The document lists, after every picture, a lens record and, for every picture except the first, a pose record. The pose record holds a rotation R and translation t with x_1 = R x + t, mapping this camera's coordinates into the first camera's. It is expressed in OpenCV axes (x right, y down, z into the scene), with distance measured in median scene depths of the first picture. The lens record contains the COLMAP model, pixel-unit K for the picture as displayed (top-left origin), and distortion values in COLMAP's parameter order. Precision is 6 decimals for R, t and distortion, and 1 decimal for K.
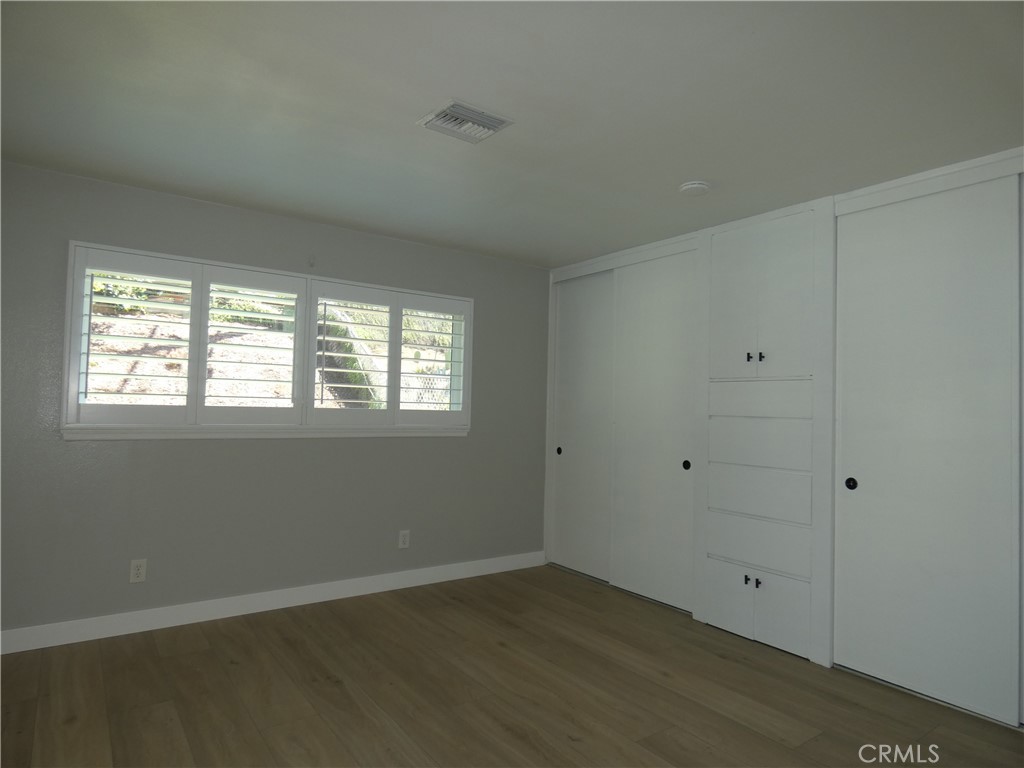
lens RADIAL K [[614.8, 0, 528.3], [0, 614.8, 386.7], [0, 0, 1]] dist [-0.002960, 0.001718]
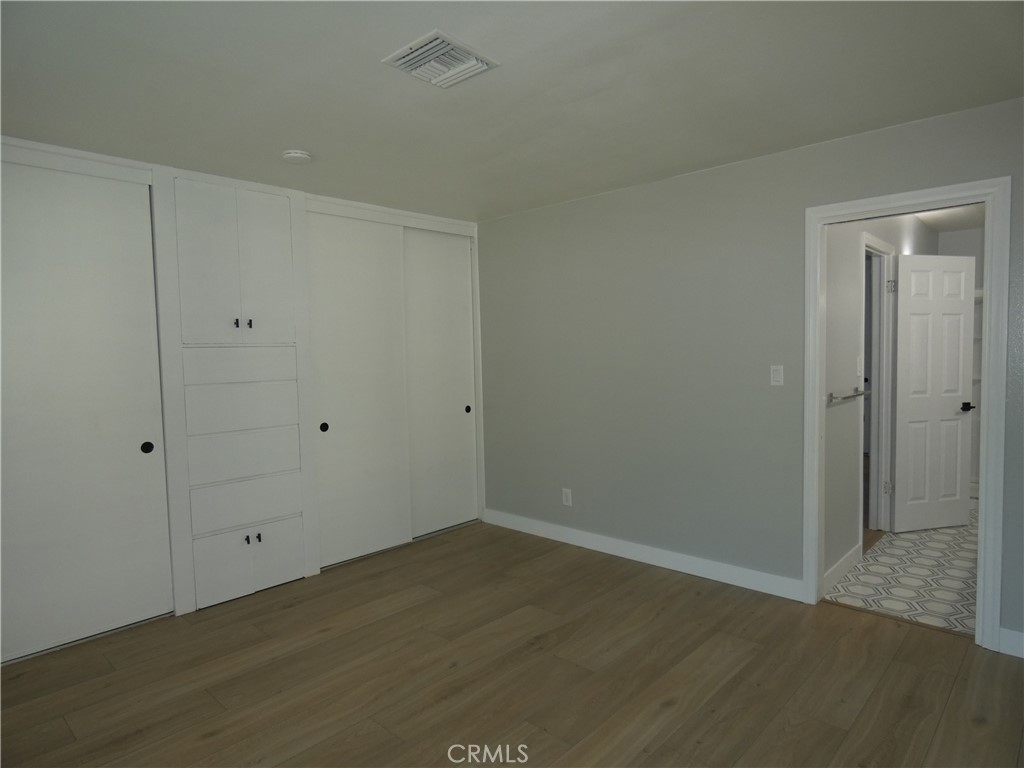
lens RADIAL K [[614.8, 0, 505.9], [0, 614.8, 379.1], [0, 0, 1]] dist [-0.002960, 0.001718]
pose [[-0.166068, -0.072032, 0.983480, -0.748037], [-0.018391, 0.997381, 0.069945, -0.037652], [-0.985943, -0.006471, -0.166958, 0.782083]]
